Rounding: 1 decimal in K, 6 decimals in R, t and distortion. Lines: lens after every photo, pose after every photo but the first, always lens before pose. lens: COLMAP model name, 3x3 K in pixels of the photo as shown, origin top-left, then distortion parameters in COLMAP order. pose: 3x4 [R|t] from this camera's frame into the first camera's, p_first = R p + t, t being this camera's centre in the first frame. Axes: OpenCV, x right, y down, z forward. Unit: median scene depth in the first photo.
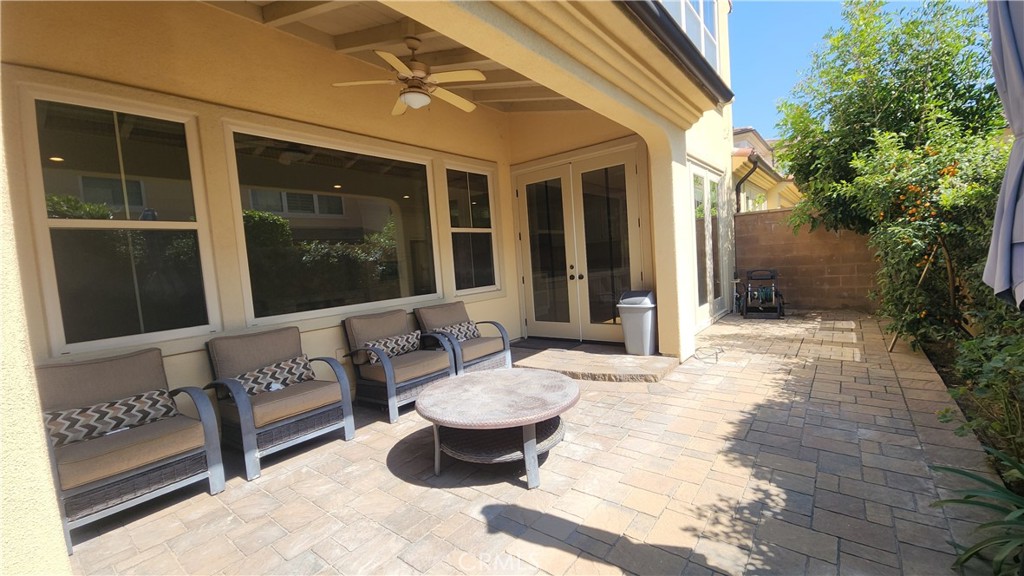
lens RADIAL K [[415.4, 0, 515.2], [0, 415.4, 289.9], [0, 0, 1]] dist [0.012475, -0.010521]
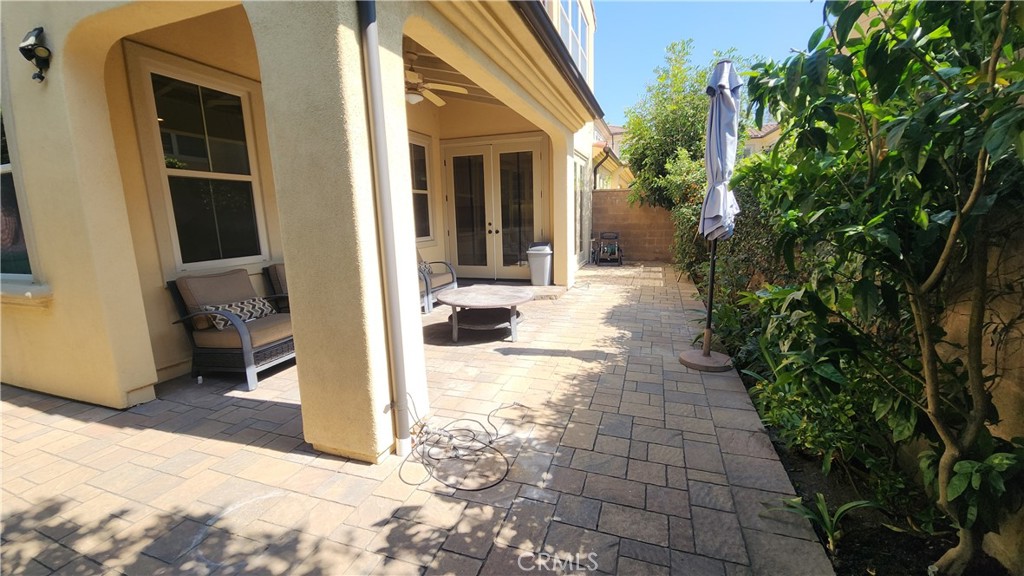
lens RADIAL K [[415.4, 0, 515.2], [0, 415.4, 289.9], [0, 0, 1]] dist [0.012475, -0.010521]
pose [[0.941423, -0.012407, 0.337001, -0.332514], [-0.018826, 0.995831, 0.089254, 0.047671], [-0.336703, -0.090370, 0.937264, -0.411707]]
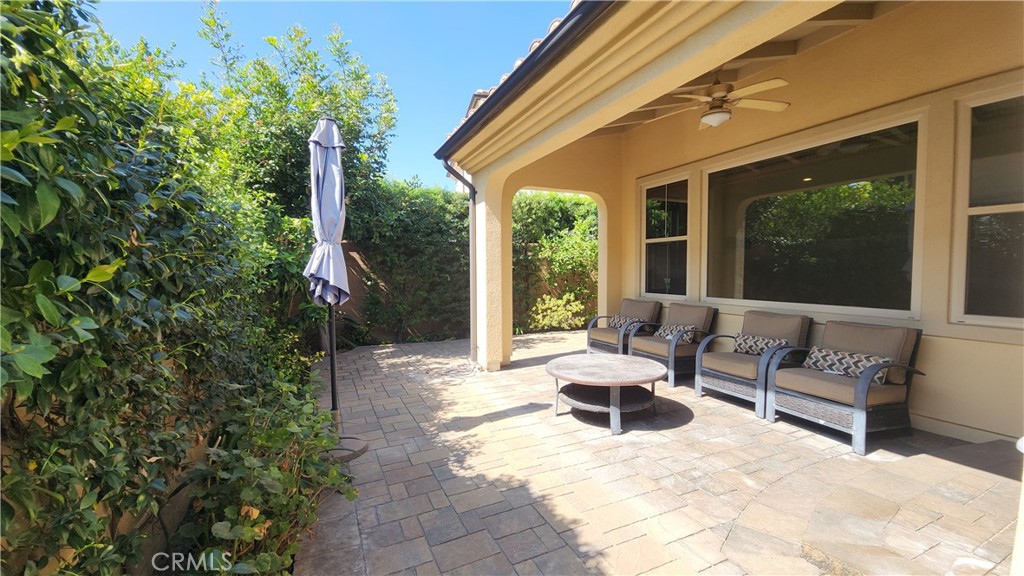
lens RADIAL K [[415.4, 0, 515.2], [0, 415.4, 289.9], [0, 0, 1]] dist [0.012475, -0.010521]
pose [[-0.448026, 0.115965, -0.886468, 0.855446], [-0.024791, 0.989559, 0.141981, -0.128740], [0.893677, 0.085587, -0.440473, 0.883303]]
